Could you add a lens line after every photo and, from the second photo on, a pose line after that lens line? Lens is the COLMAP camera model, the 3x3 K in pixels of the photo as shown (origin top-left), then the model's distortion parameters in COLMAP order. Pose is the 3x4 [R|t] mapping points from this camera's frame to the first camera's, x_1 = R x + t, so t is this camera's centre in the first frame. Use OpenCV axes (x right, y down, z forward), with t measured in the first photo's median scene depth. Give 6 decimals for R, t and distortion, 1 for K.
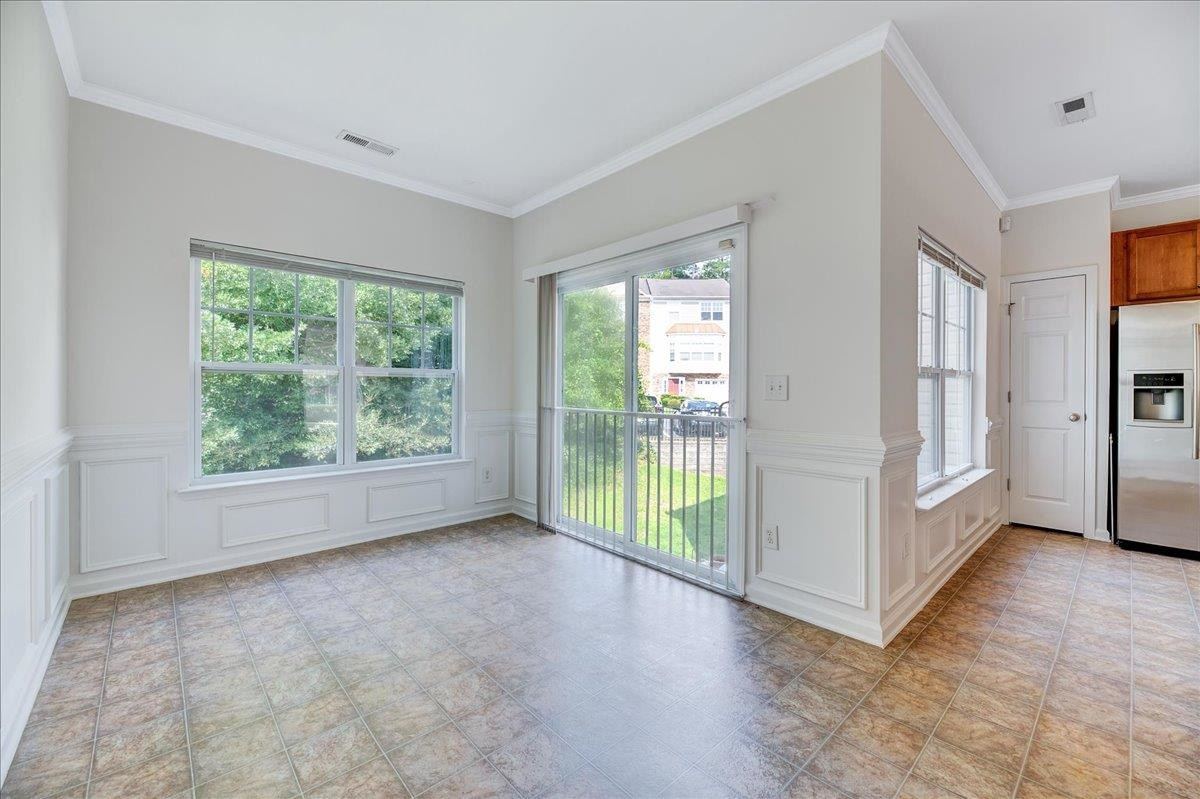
lens RADIAL K [[488.6, 0, 599.9], [0, 488.6, 390.6], [0, 0, 1]] dist [-0.003173, -0.000867]
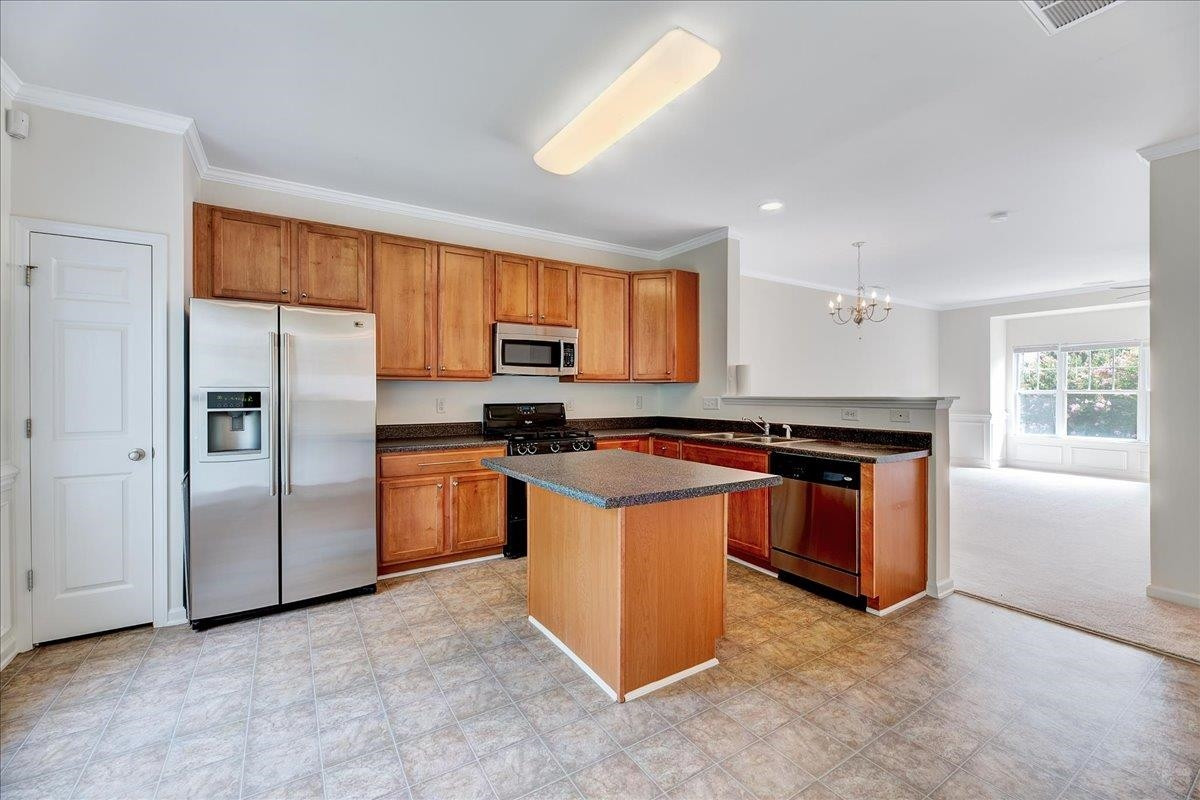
lens RADIAL K [[495.1, 0, 600.2], [0, 495.1, 390.2], [0, 0, 1]] dist [0.001299, -0.000441]
pose [[0.172777, 0.000400, 0.984961, 0.437758], [0.006362, 0.999979, -0.001522, -0.030397], [-0.984940, 0.006530, 0.172770, 0.269264]]
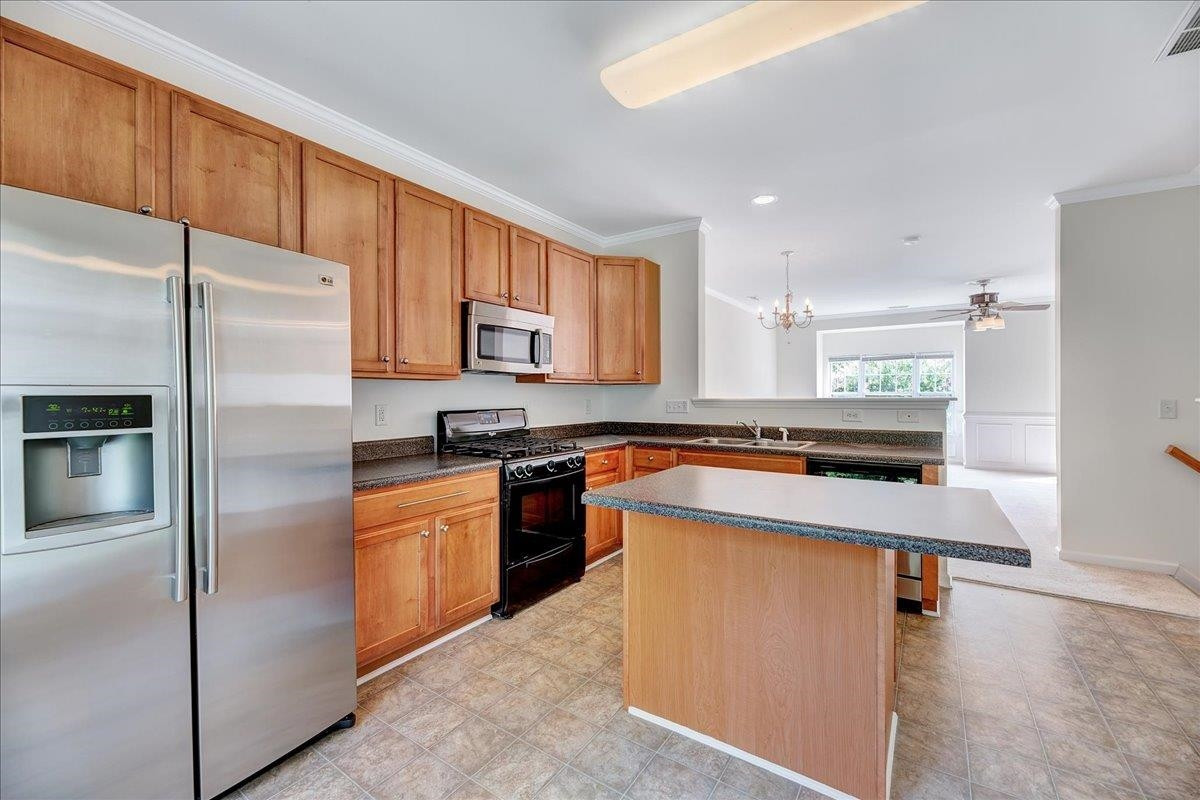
lens RADIAL K [[485.6, 0, 596.2], [0, 485.6, 395.2], [0, 0, 1]] dist [-0.003820, -0.000656]
pose [[-0.225007, -0.003422, 0.974351, 0.658196], [0.008678, 0.999947, 0.005516, -0.031429], [-0.974318, 0.009696, -0.224966, 0.659743]]
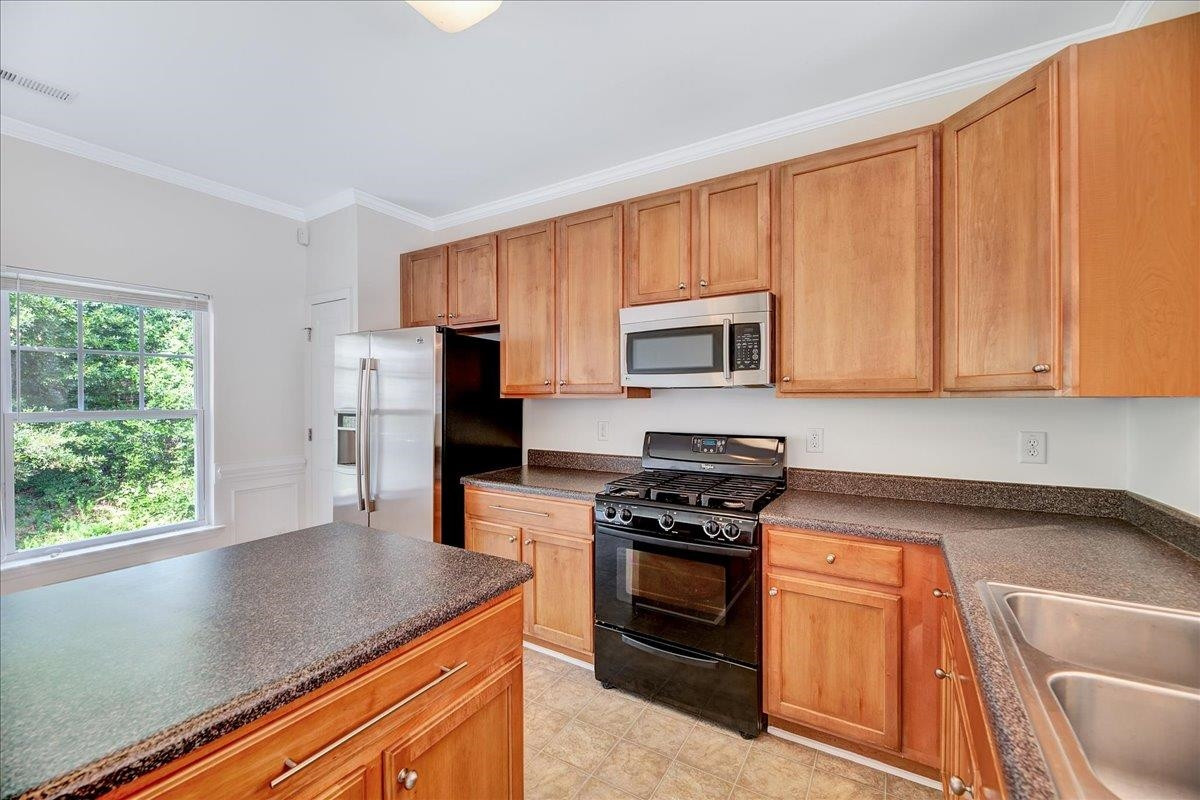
lens RADIAL K [[485.6, 0, 596.2], [0, 485.6, 395.2], [0, 0, 1]] dist [-0.003820, -0.000656]
pose [[0.960661, -0.006181, 0.277655, 1.238425], [0.008637, 0.999934, -0.007625, -0.053344], [-0.277589, 0.009724, 0.960651, 0.025668]]
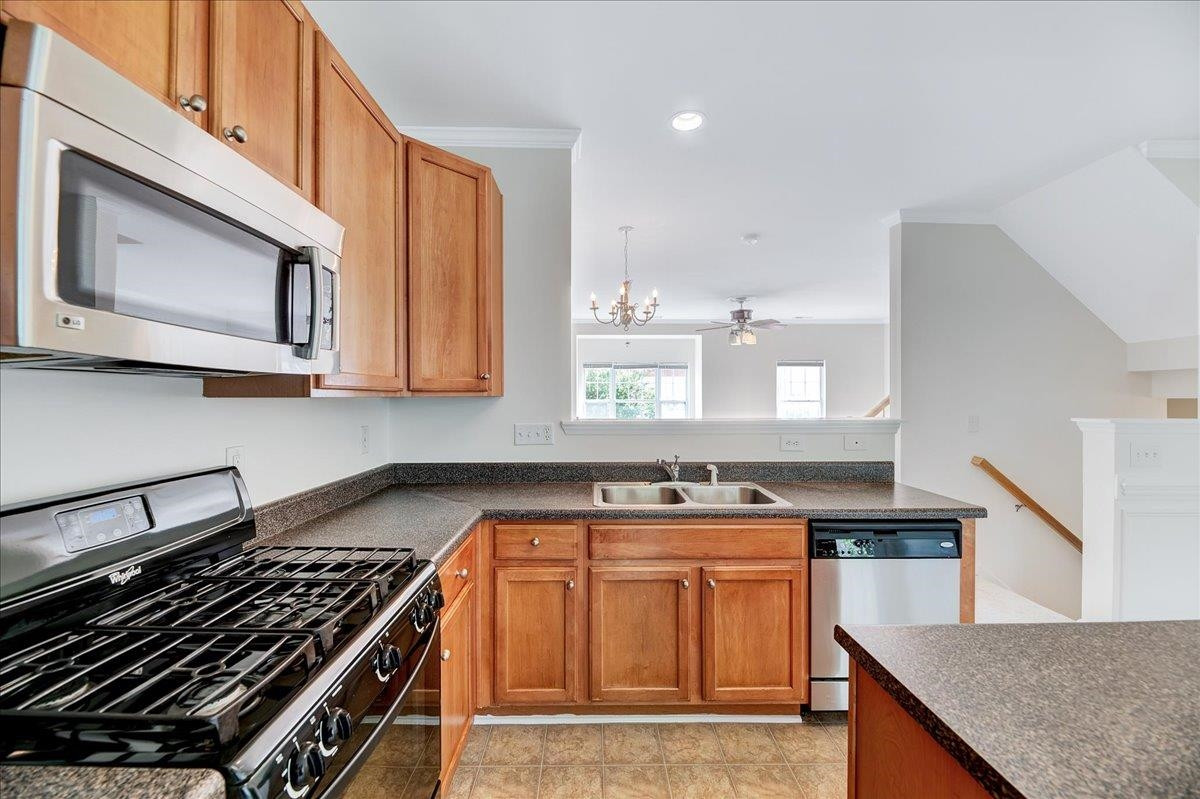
lens RADIAL K [[485.6, 0, 596.2], [0, 485.6, 394.7], [0, 0, 1]] dist [-0.003820, -0.000656]
pose [[-0.742778, 0.001844, 0.669535, 1.212348], [0.003728, 0.999992, 0.001382, -0.053897], [-0.669527, 0.003523, -0.742779, 0.669467]]
